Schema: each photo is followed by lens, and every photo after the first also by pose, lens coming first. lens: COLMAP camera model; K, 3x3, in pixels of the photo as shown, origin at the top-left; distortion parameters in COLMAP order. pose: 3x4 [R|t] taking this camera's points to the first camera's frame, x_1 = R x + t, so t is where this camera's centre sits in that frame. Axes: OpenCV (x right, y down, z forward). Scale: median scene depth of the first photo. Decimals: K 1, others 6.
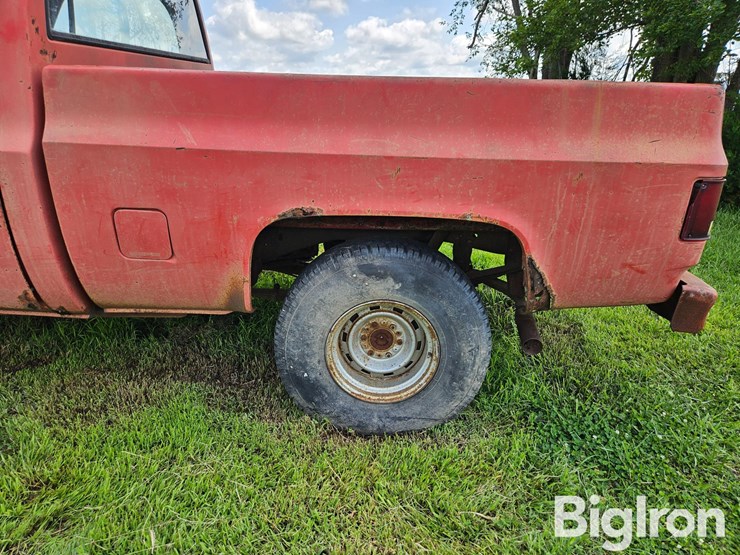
lens RADIAL K [[498.9, 0, 368.8], [0, 498.9, 284.4], [0, 0, 1]] dist [0.067554, -0.050498]
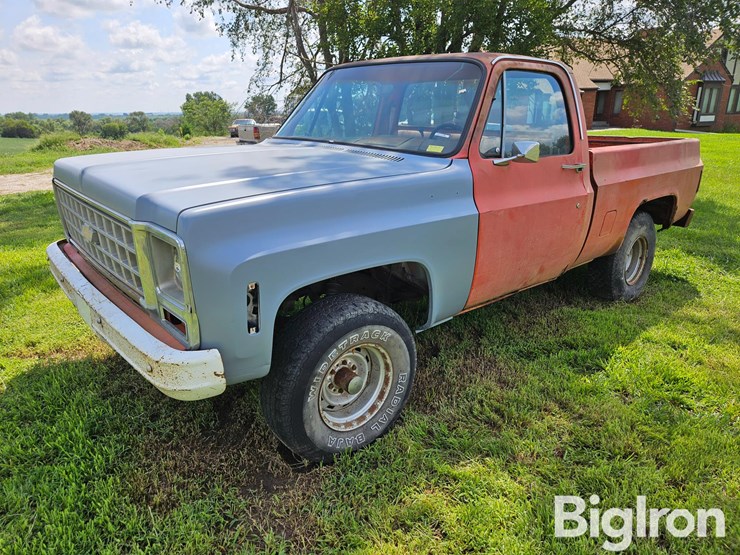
lens RADIAL K [[498.9, 0, 370.0], [0, 498.9, 273.9], [0, 0, 1]] dist [0.067554, -0.050498]
pose [[0.745469, -0.230392, 0.625456, -2.525727], [0.251000, 0.966320, 0.056791, -0.260327], [-0.617475, 0.114653, 0.778190, -0.015926]]
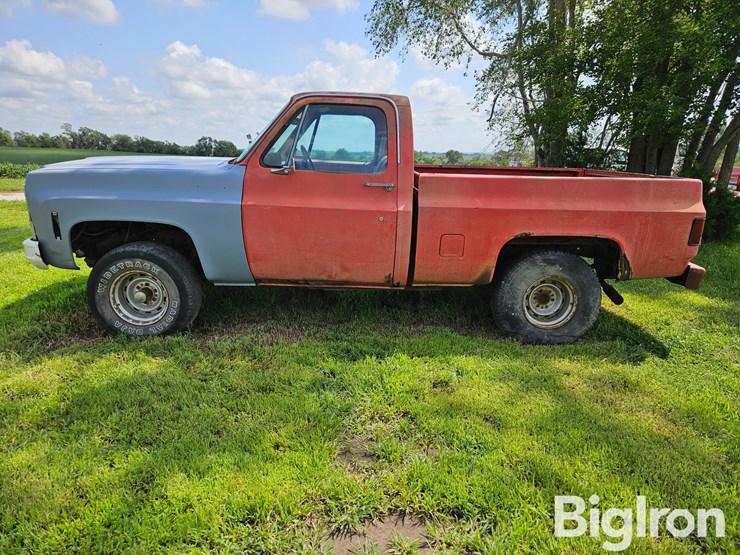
lens RADIAL K [[498.9, 0, 371.1], [0, 498.9, 278.4], [0, 0, 1]] dist [0.067554, -0.050498]
pose [[0.998680, -0.013992, 0.049427, -0.887973], [0.018767, 0.995057, -0.097511, 0.247114], [-0.047818, 0.098310, 0.994006, -1.139073]]
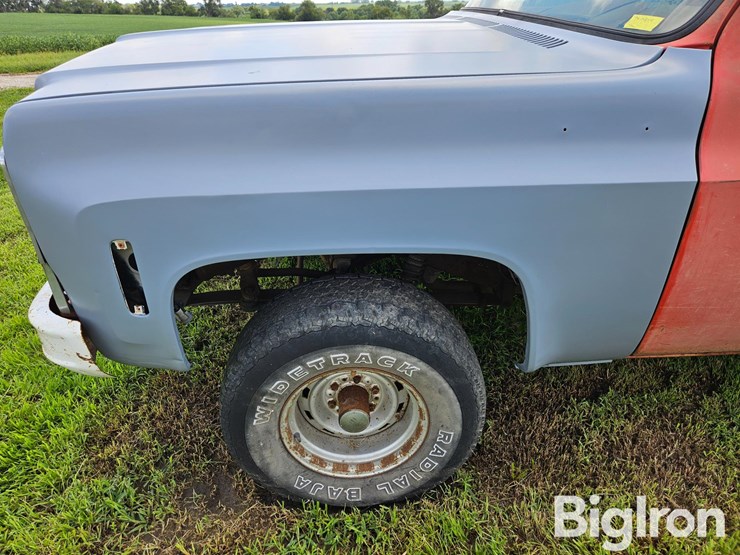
lens RADIAL K [[498.9, 0, 365.0], [0, 498.9, 274.9], [0, 0, 1]] dist [0.067554, -0.050498]
pose [[0.994481, -0.077148, 0.071107, -1.804560], [0.065951, 0.986753, 0.148217, -0.275251], [-0.081600, -0.142710, 0.986395, 0.282531]]
